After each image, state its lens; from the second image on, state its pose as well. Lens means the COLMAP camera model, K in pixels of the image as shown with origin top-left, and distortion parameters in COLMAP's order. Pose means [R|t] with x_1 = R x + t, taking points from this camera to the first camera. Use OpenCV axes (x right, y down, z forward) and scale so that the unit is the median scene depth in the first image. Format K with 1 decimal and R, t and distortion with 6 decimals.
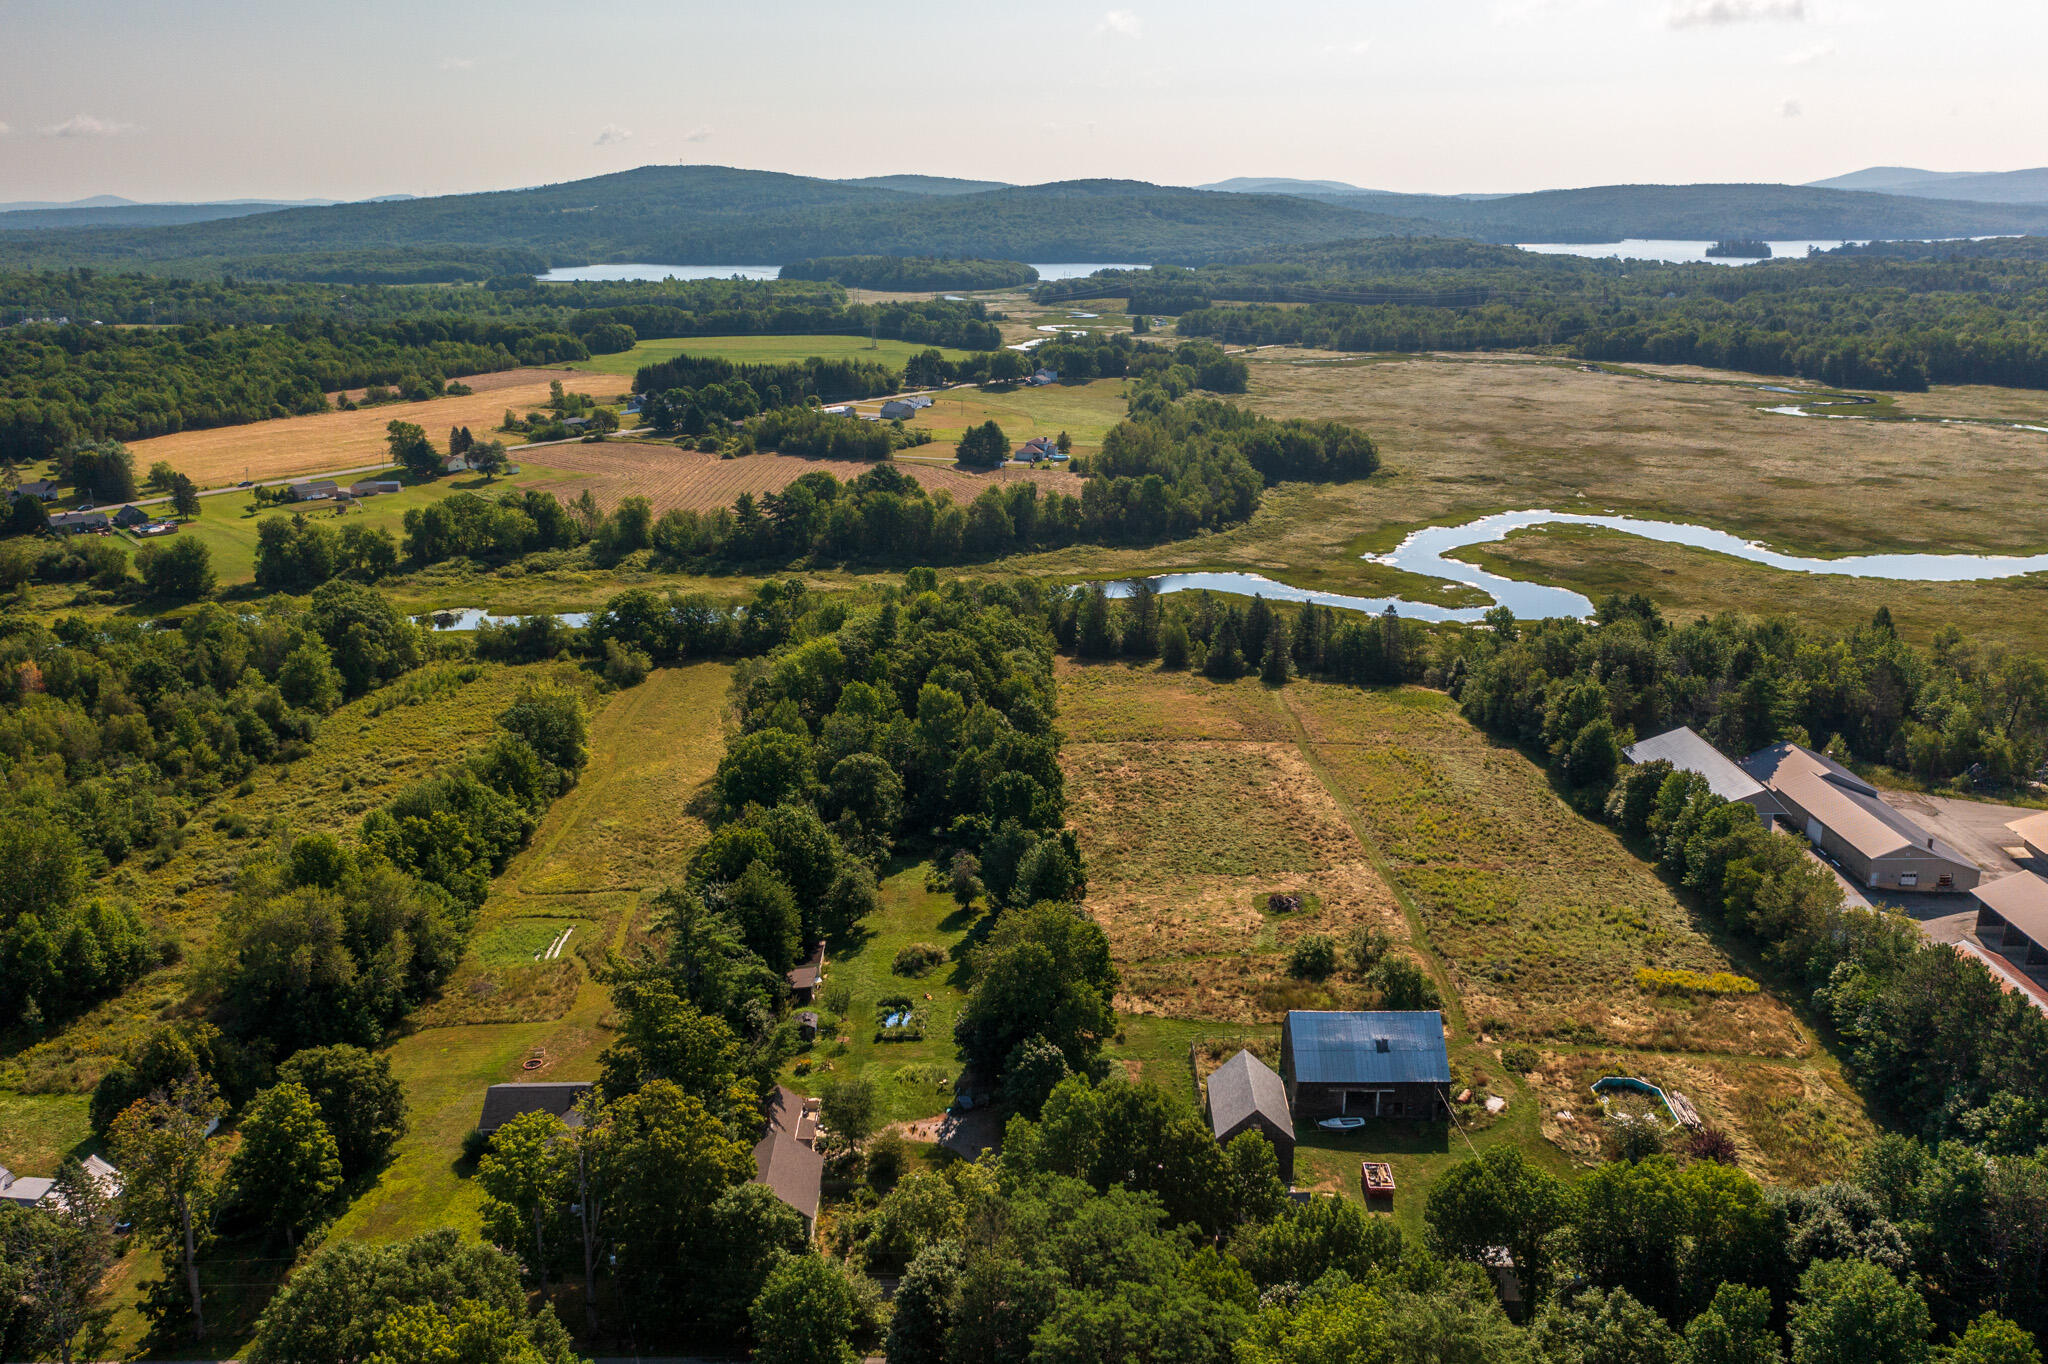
lens RADIAL K [[1619.0, 0, 1024.7], [0, 1619.0, 680.3], [0, 0, 1]] dist [-0.015532, 0.005533]
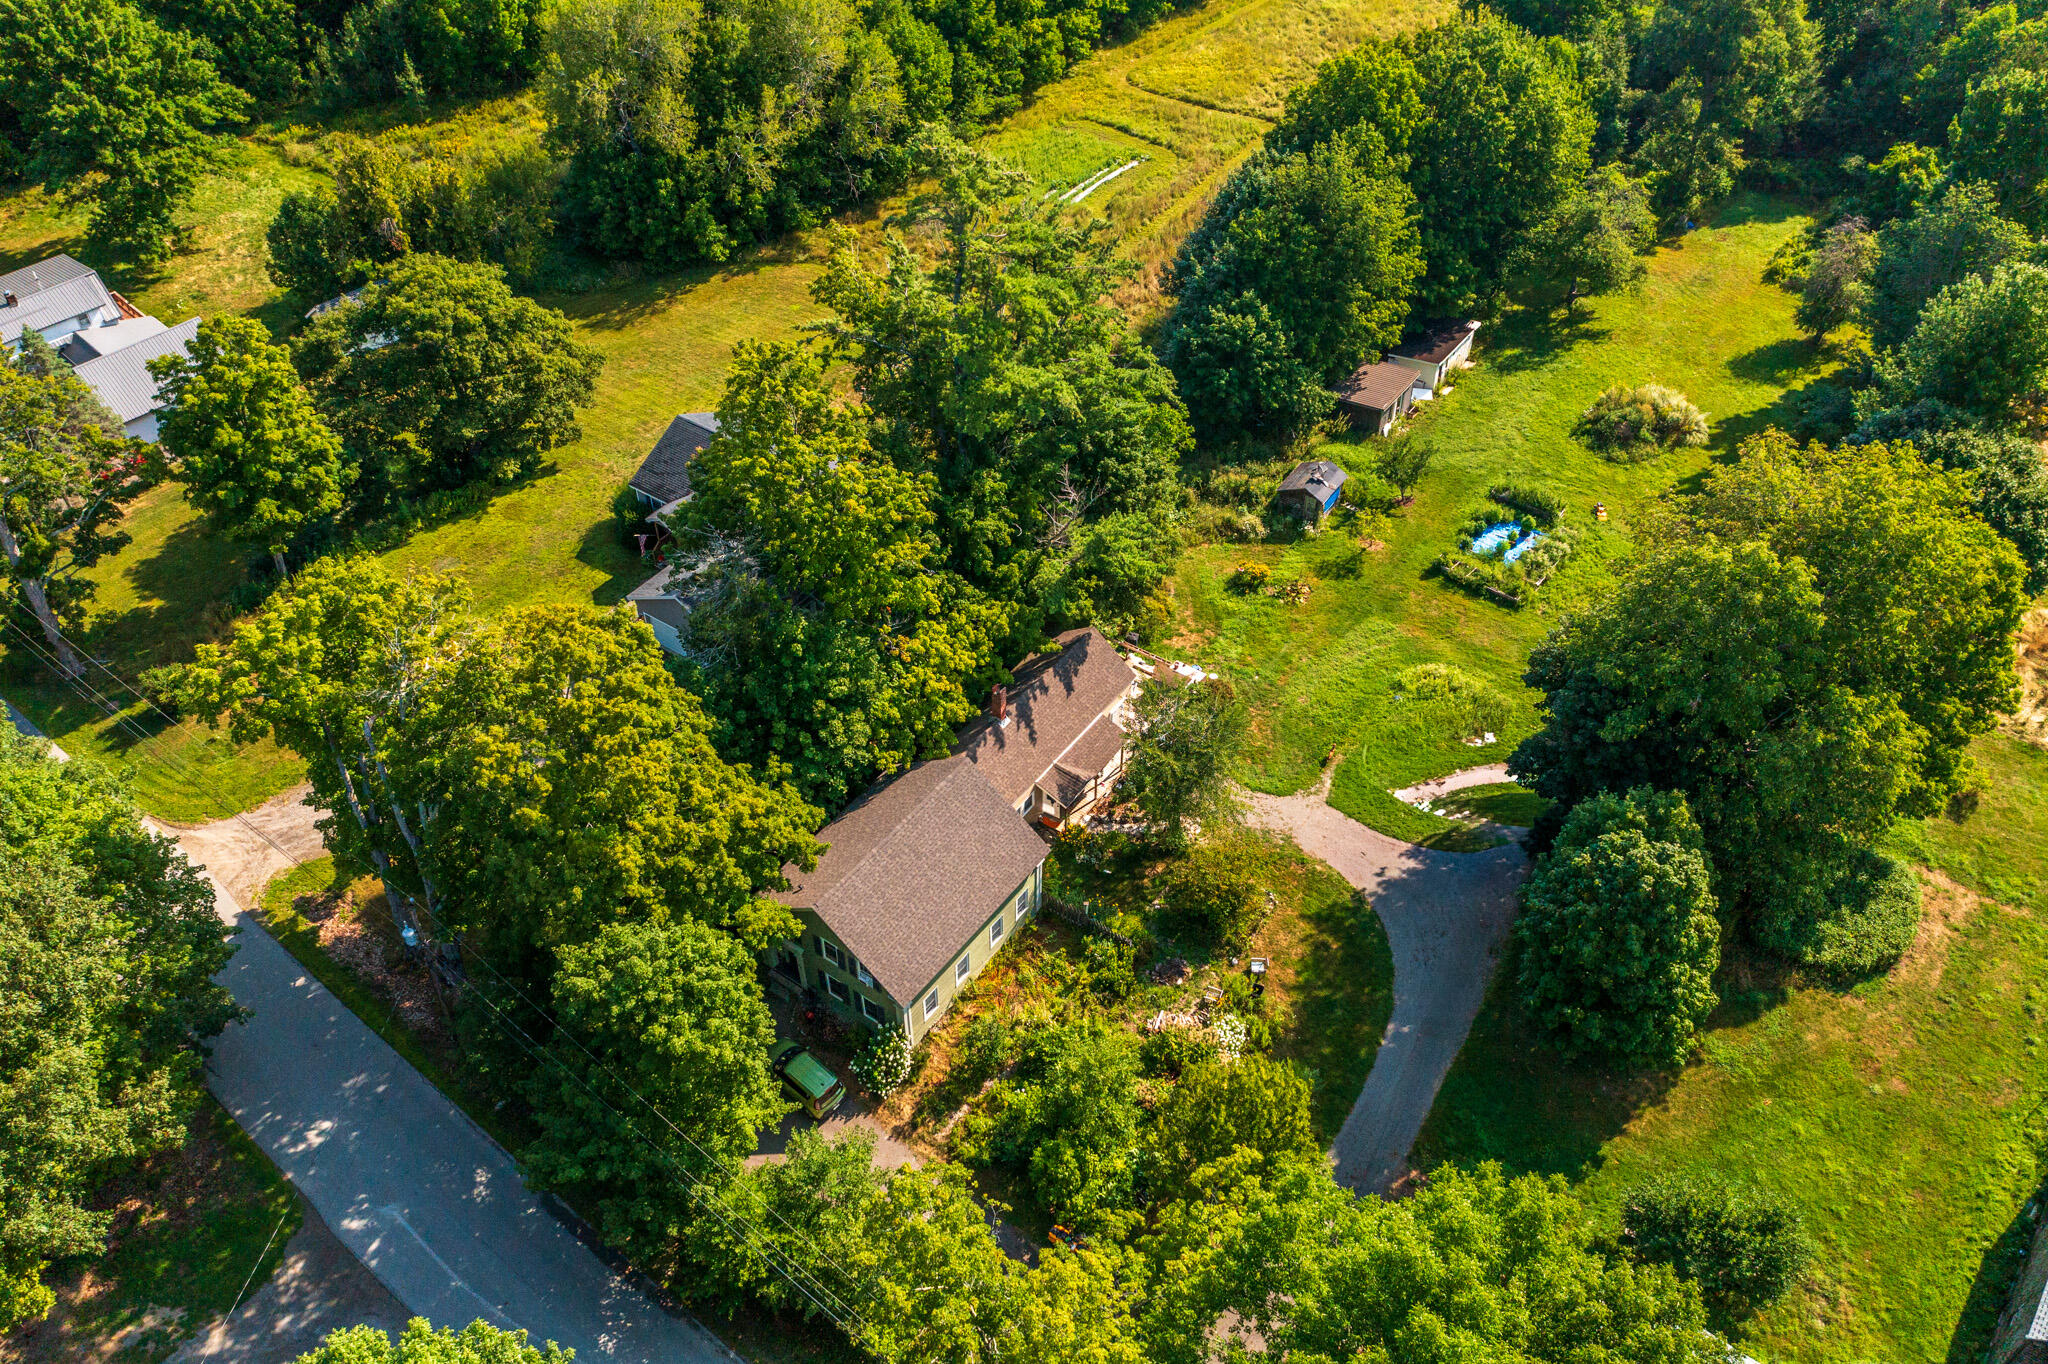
lens RADIAL K [[1619.0, 0, 1014.8], [0, 1619.0, 674.3], [0, 0, 1]] dist [-0.015532, 0.005533]
pose [[0.794346, 0.413426, -0.445078, 0.032229], [-0.165464, 0.852229, 0.496314, 0.027495], [0.584497, -0.320600, 0.745371, 0.499006]]
